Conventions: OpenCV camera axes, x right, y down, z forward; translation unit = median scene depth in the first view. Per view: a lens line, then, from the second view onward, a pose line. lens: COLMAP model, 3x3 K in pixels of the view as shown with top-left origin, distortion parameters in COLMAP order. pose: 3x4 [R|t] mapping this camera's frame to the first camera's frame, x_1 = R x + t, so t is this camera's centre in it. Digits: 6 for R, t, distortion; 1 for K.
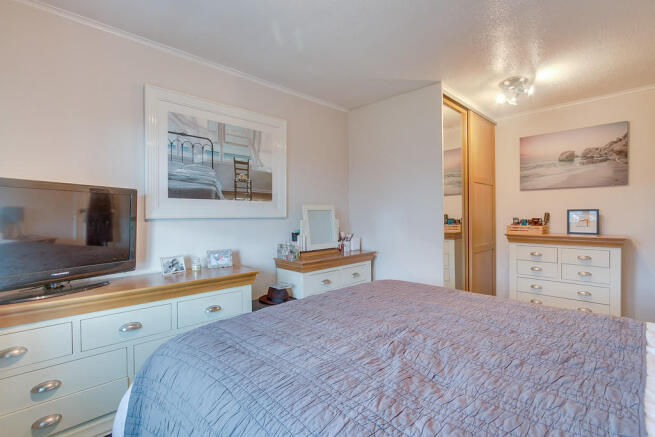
lens RADIAL K [[306.0, 0, 328.1], [0, 306.0, 214.9], [0, 0, 1]] dist [-0.000678, -0.000833]
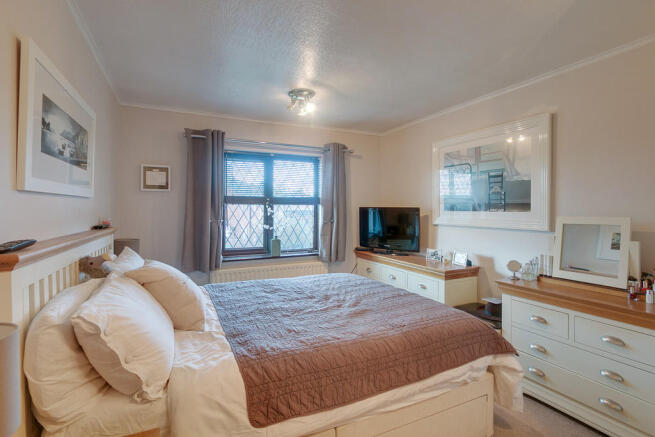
lens RADIAL K [[306.0, 0, 327.6], [0, 306.0, 214.7], [0, 0, 1]] dist [-0.000678, -0.000833]
pose [[-0.284144, 0.006122, -0.958762, 0.887923], [-0.016091, 0.999808, 0.011153, -0.038846], [0.958647, 0.018597, -0.283991, 0.731226]]
